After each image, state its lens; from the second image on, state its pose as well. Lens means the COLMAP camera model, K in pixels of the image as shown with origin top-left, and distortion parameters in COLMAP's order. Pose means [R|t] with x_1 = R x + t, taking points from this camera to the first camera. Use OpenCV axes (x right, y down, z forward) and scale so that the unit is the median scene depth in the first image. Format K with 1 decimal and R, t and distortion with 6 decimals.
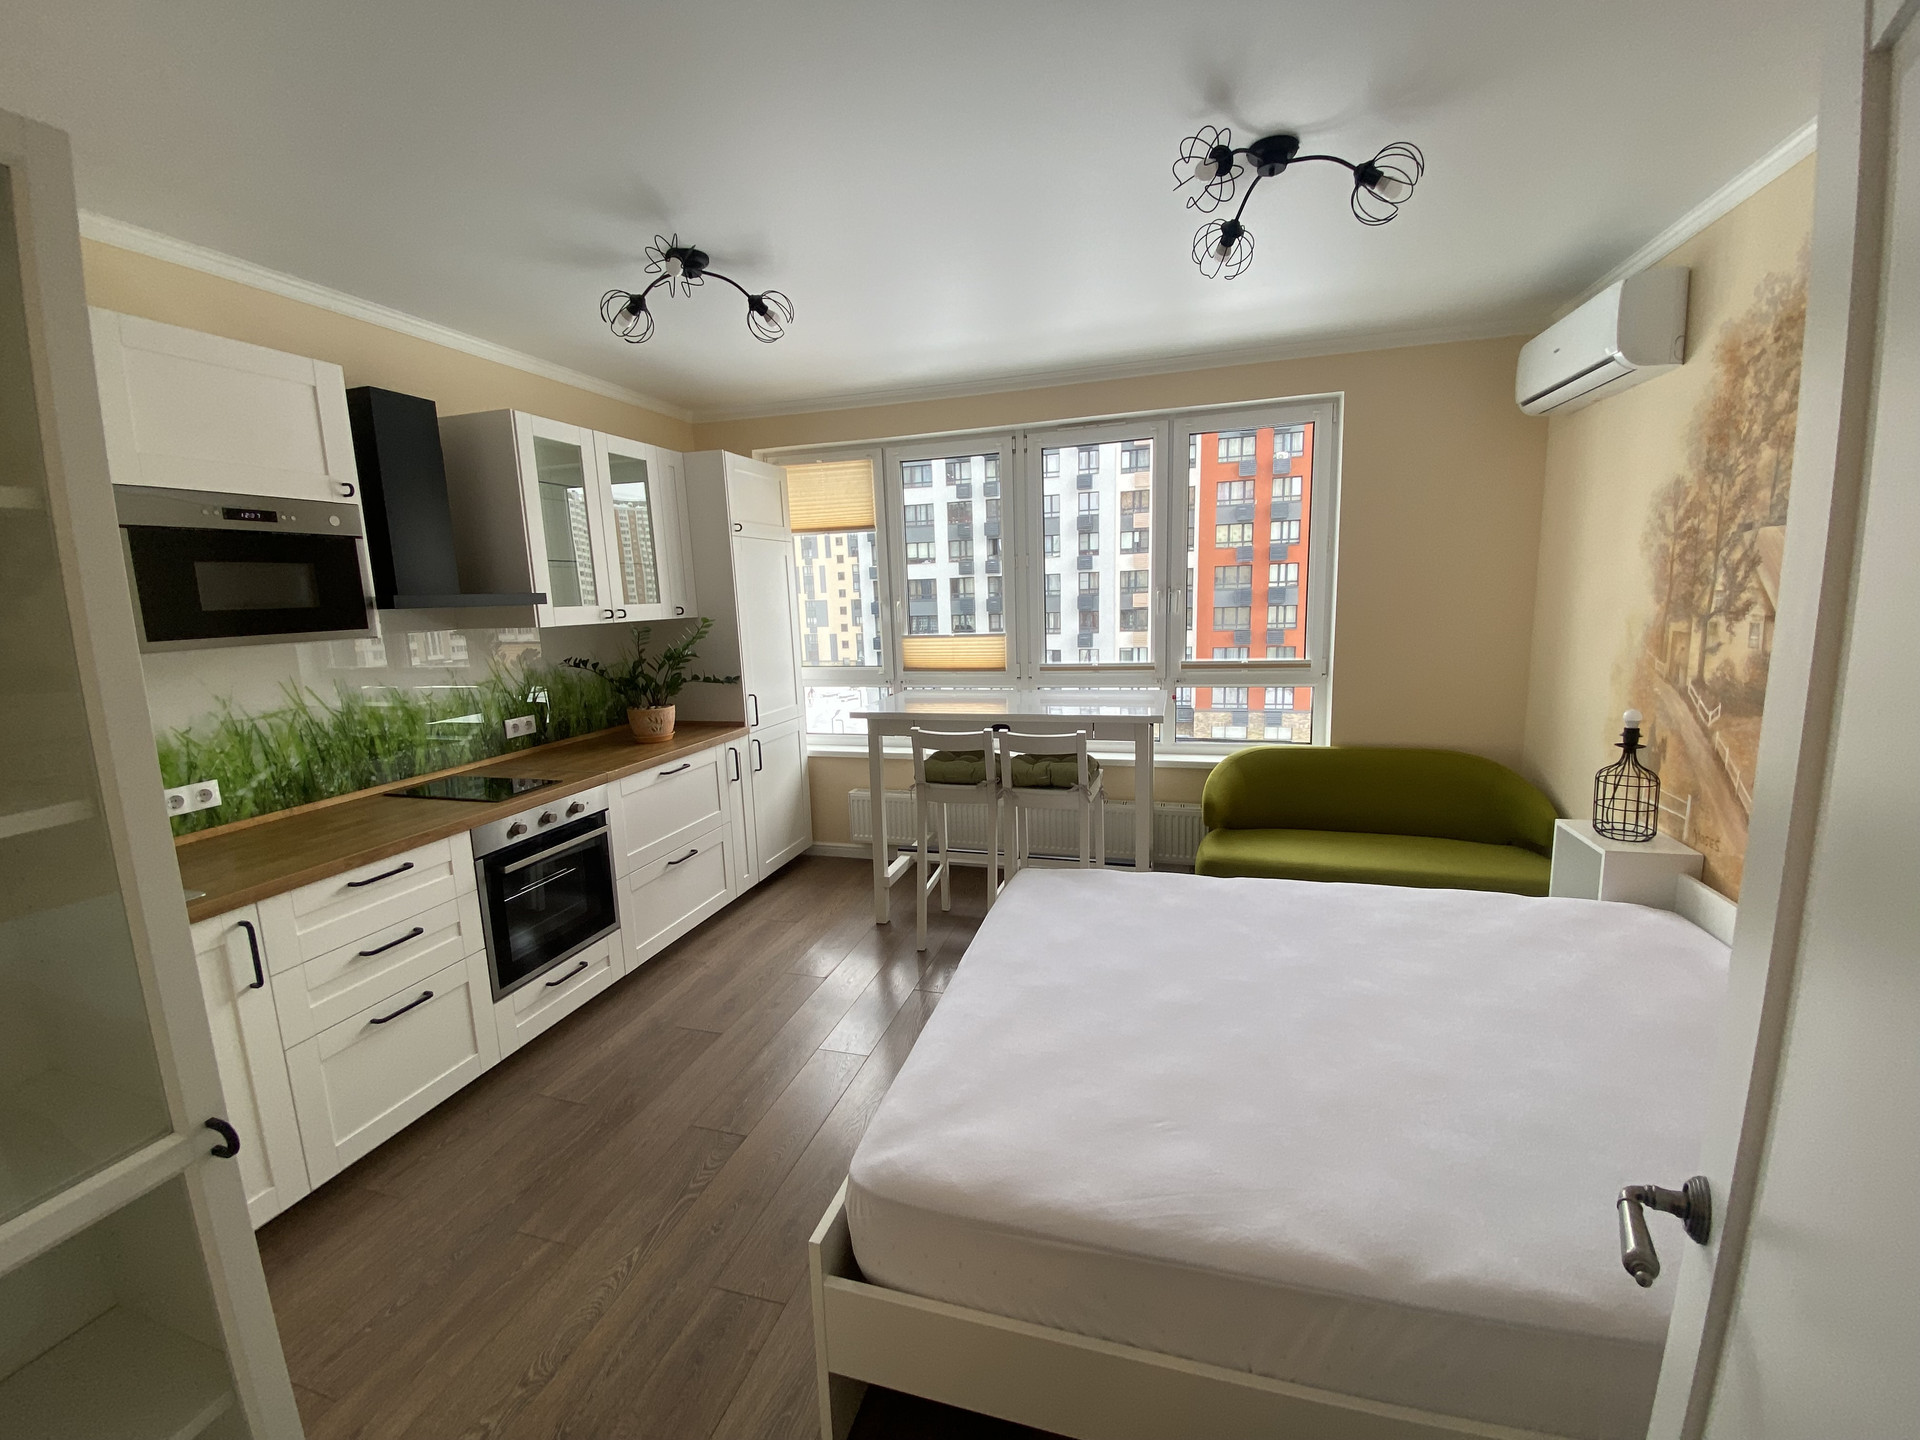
lens RADIAL K [[770.6, 0, 961.8], [0, 770.6, 717.9], [0, 0, 1]] dist [0.022448, -0.020542]
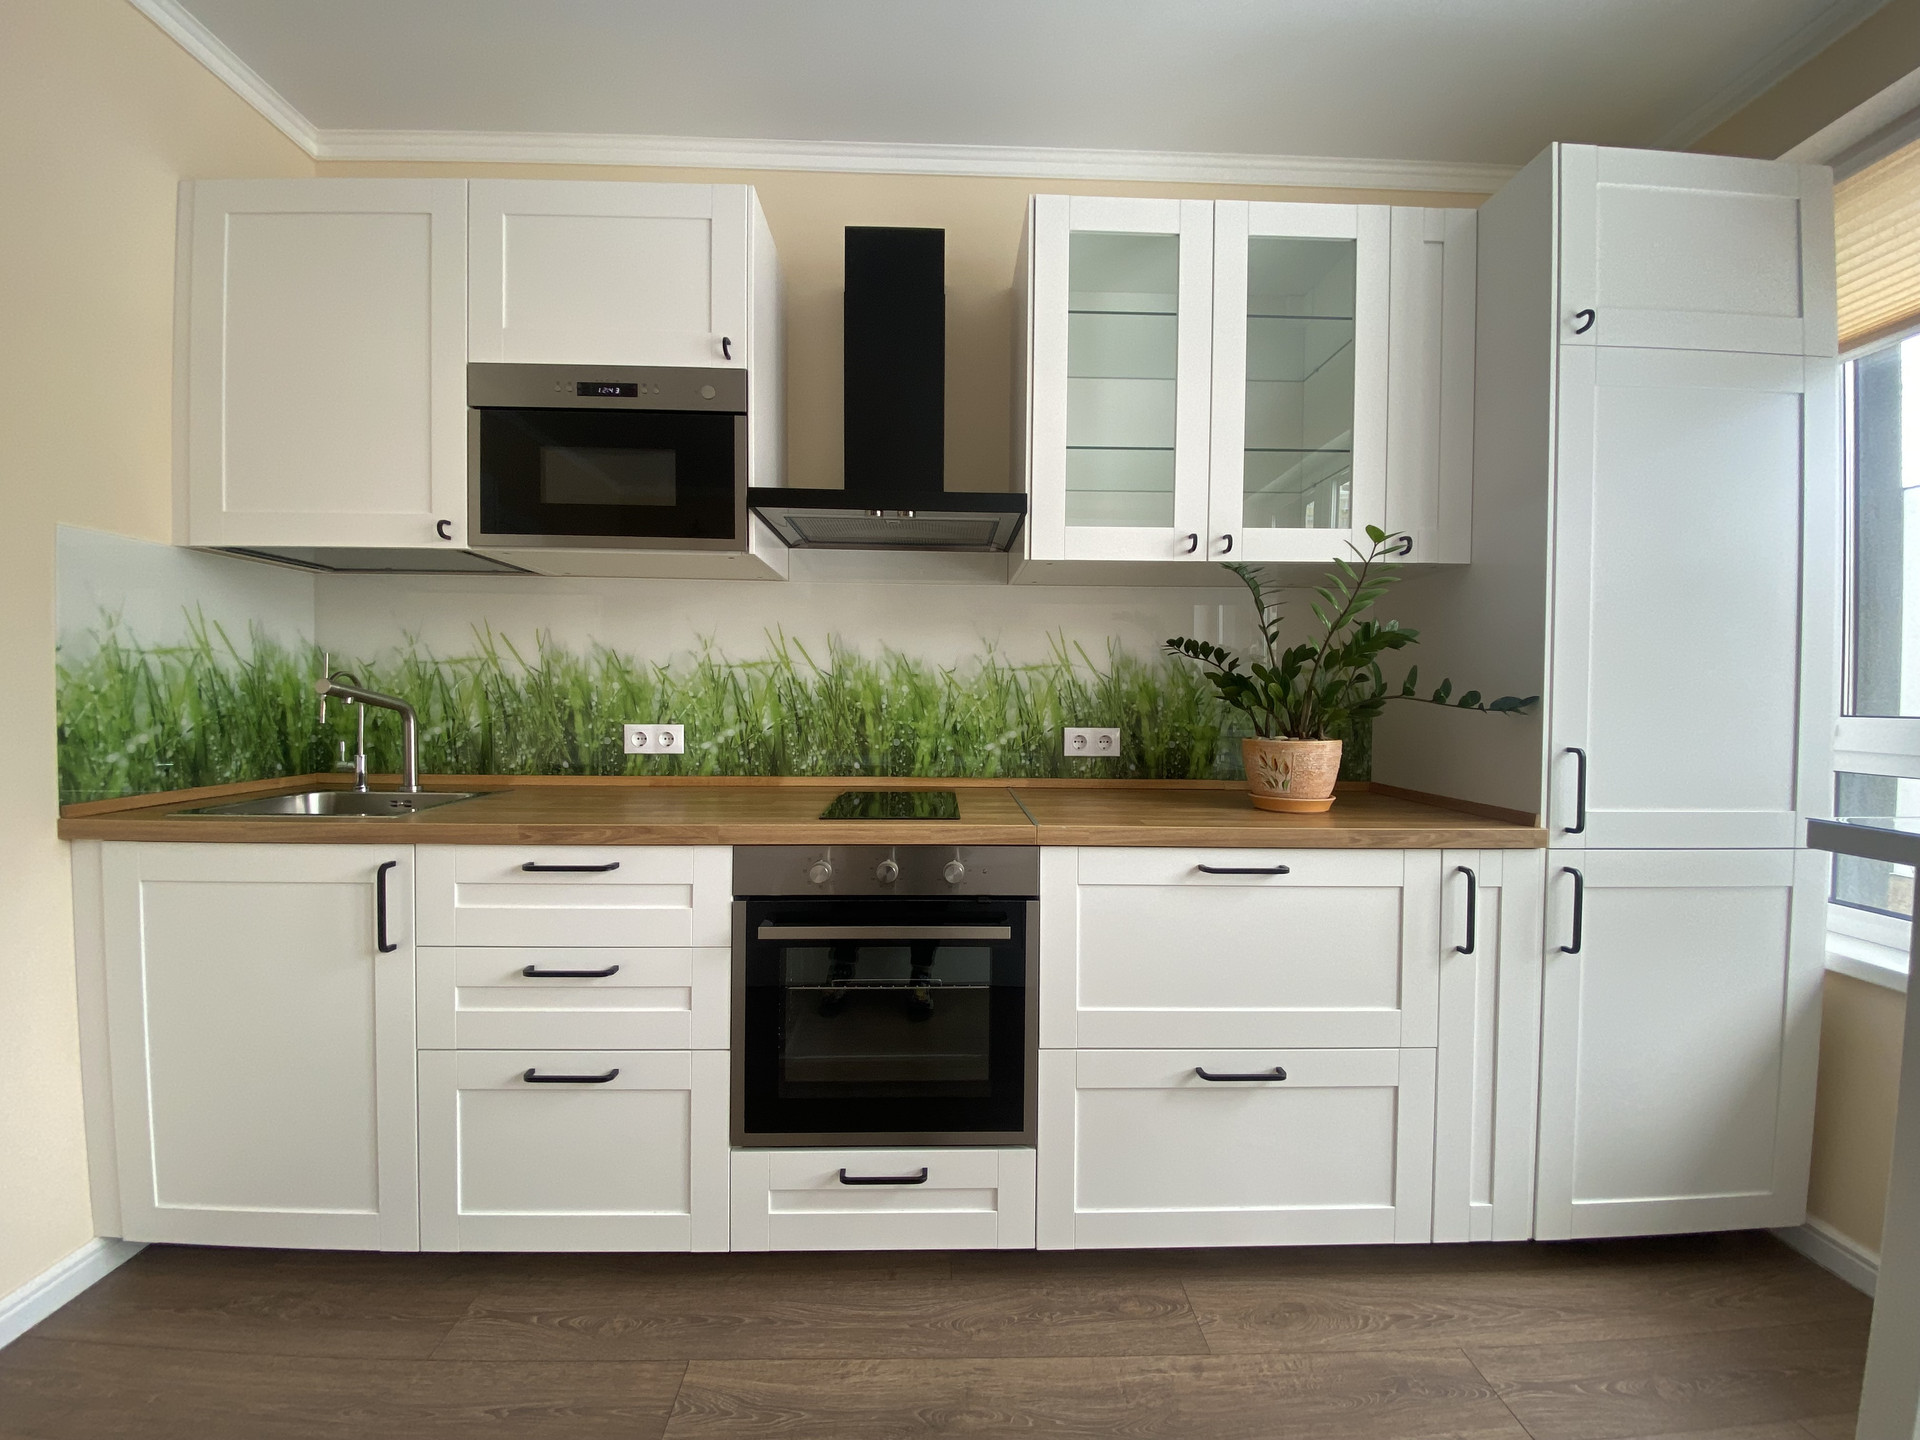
lens RADIAL K [[770.5, 0, 963.5], [0, 770.5, 714.6], [0, 0, 1]] dist [0.044229, -0.034762]
pose [[0.310340, 0.056932, -0.948919, -0.000030], [-0.173389, 0.984851, 0.002382, 0.006172], [0.934679, 0.163793, 0.315510, 0.739084]]
